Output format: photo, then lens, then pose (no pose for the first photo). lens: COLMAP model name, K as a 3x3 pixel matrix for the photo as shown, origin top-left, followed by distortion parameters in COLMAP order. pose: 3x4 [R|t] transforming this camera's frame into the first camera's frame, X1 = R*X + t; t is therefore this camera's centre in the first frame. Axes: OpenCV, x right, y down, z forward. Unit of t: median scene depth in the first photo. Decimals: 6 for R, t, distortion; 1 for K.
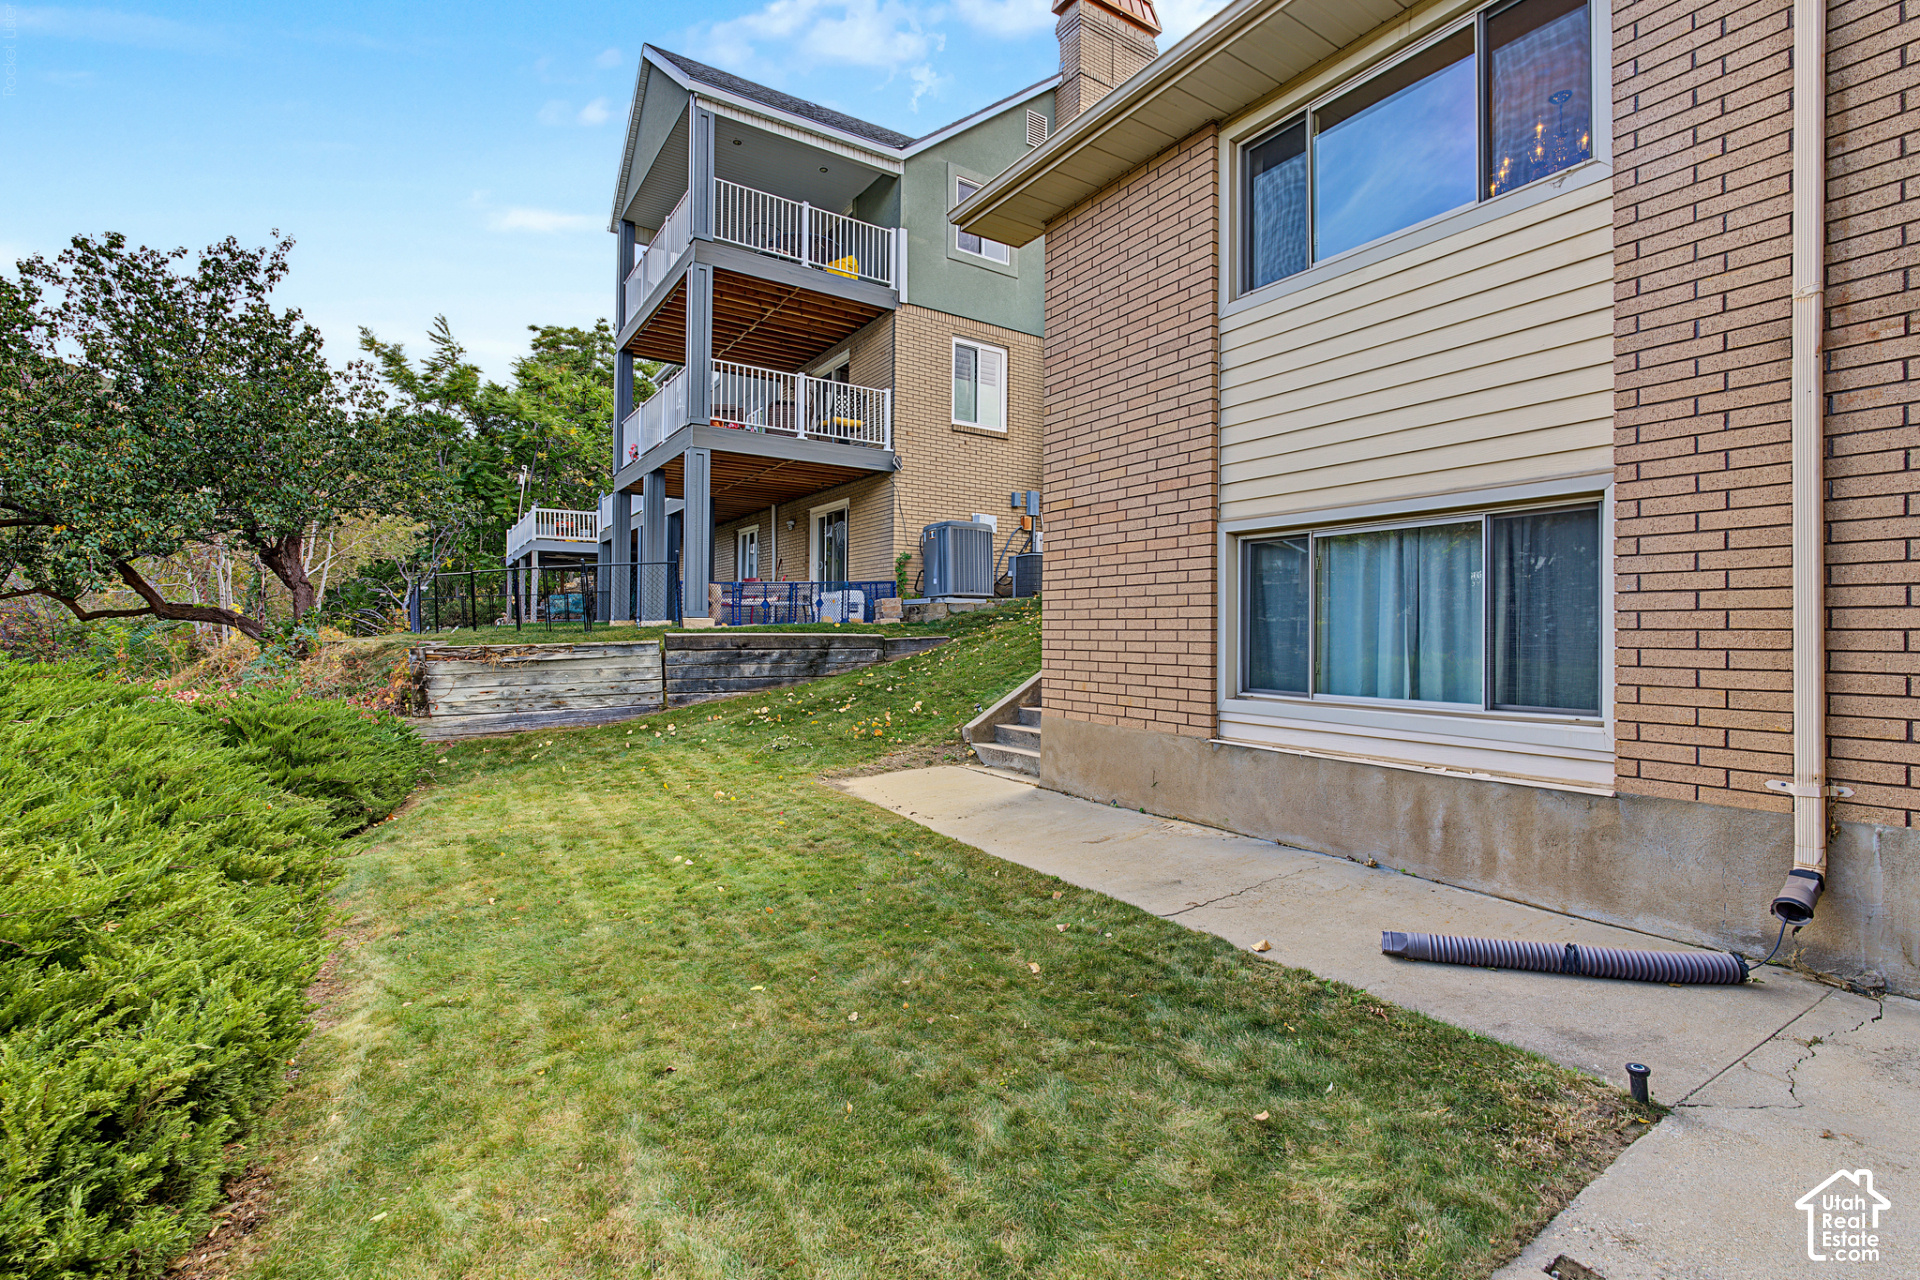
lens RADIAL K [[868.9, 0, 958.0], [0, 868.9, 637.7], [0, 0, 1]] dist [-0.011175, 0.000961]
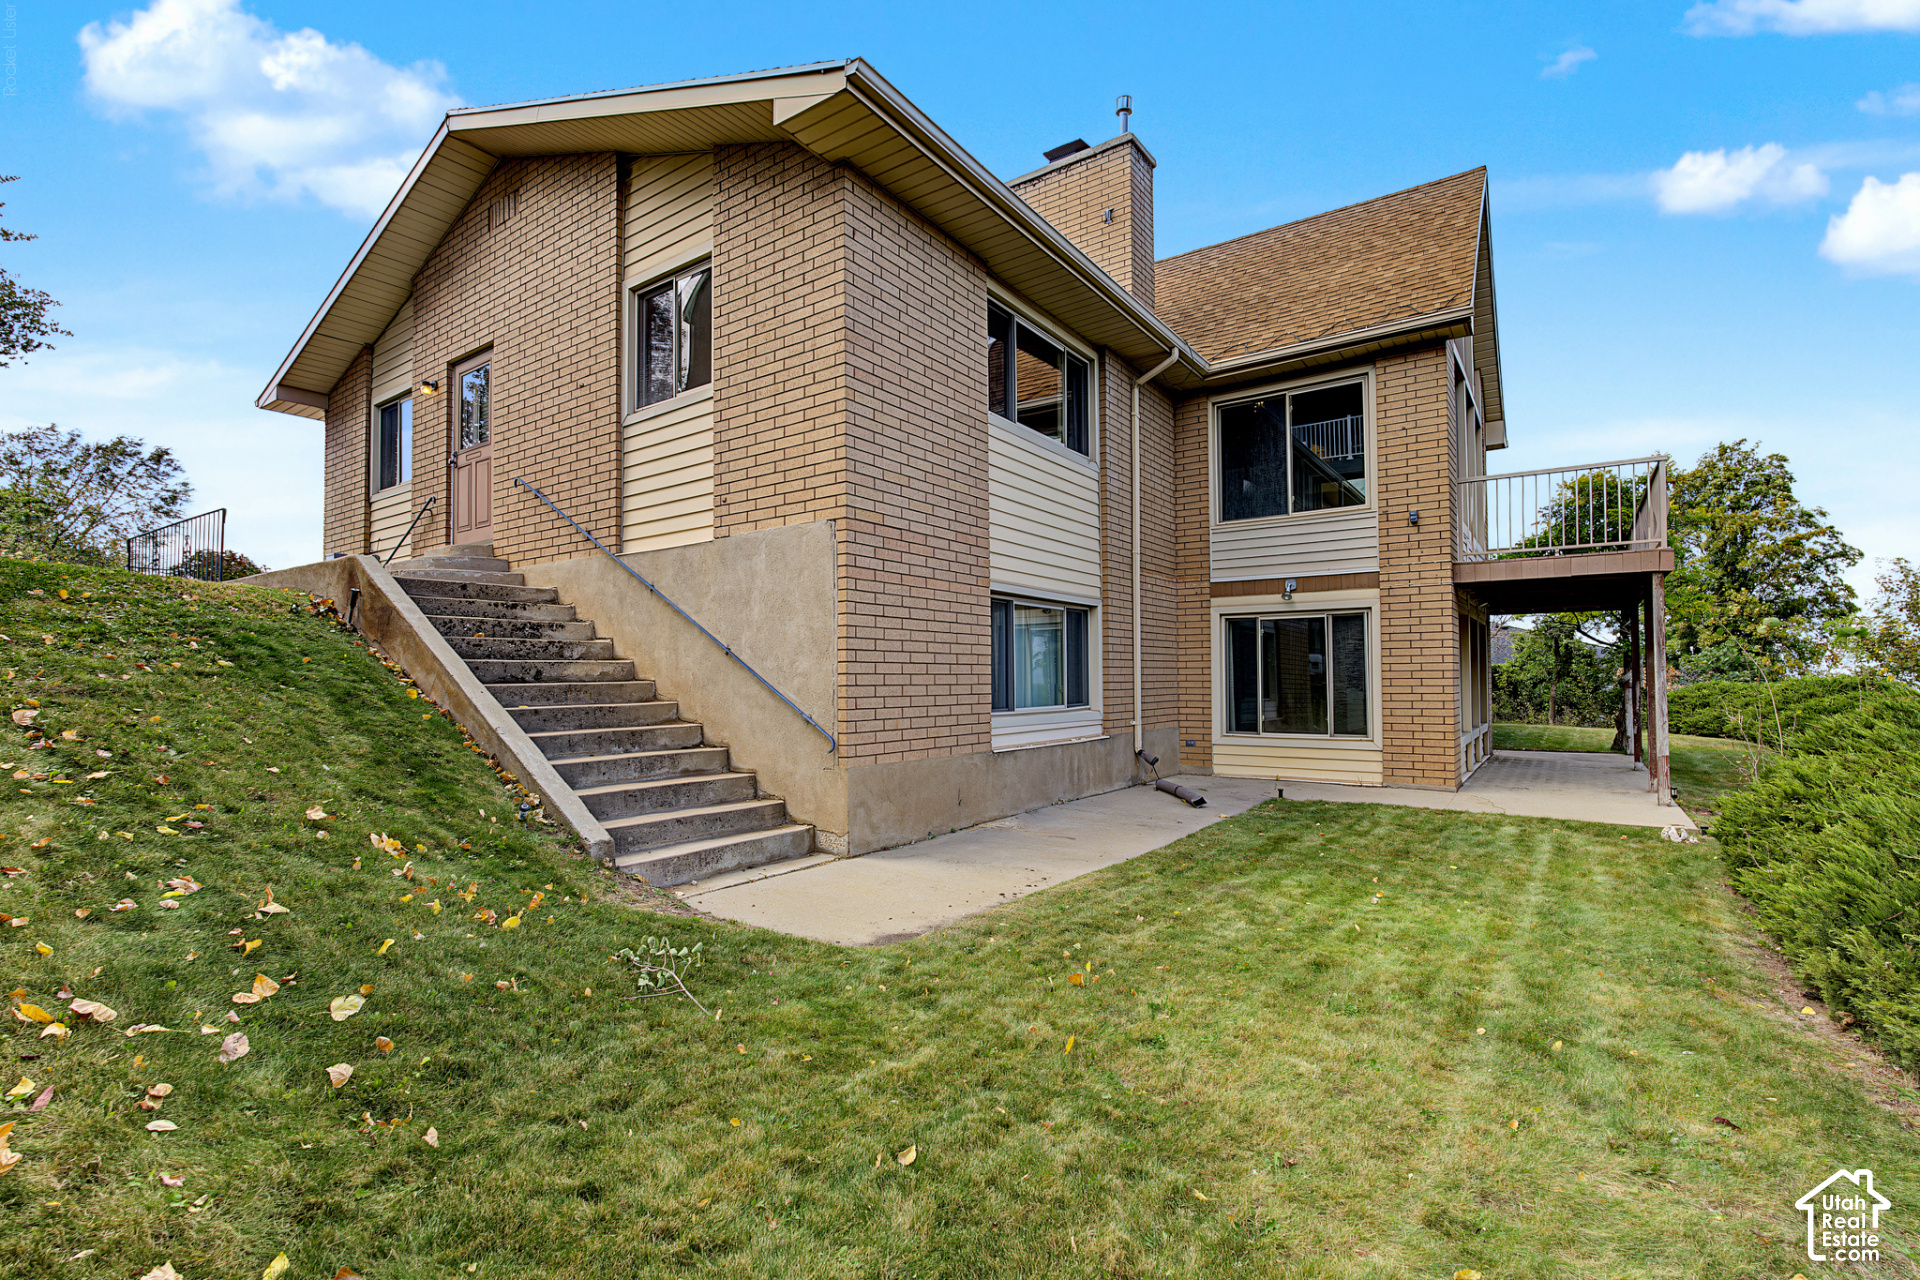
lens RADIAL K [[868.9, 0, 958.6], [0, 868.9, 647.2], [0, 0, 1]] dist [-0.011175, 0.000961]
pose [[-0.375071, 0.018786, 0.926806, -0.891405], [-0.003071, 0.999764, -0.021507, -0.007143], [-0.926991, -0.010912, -0.374925, 1.565819]]
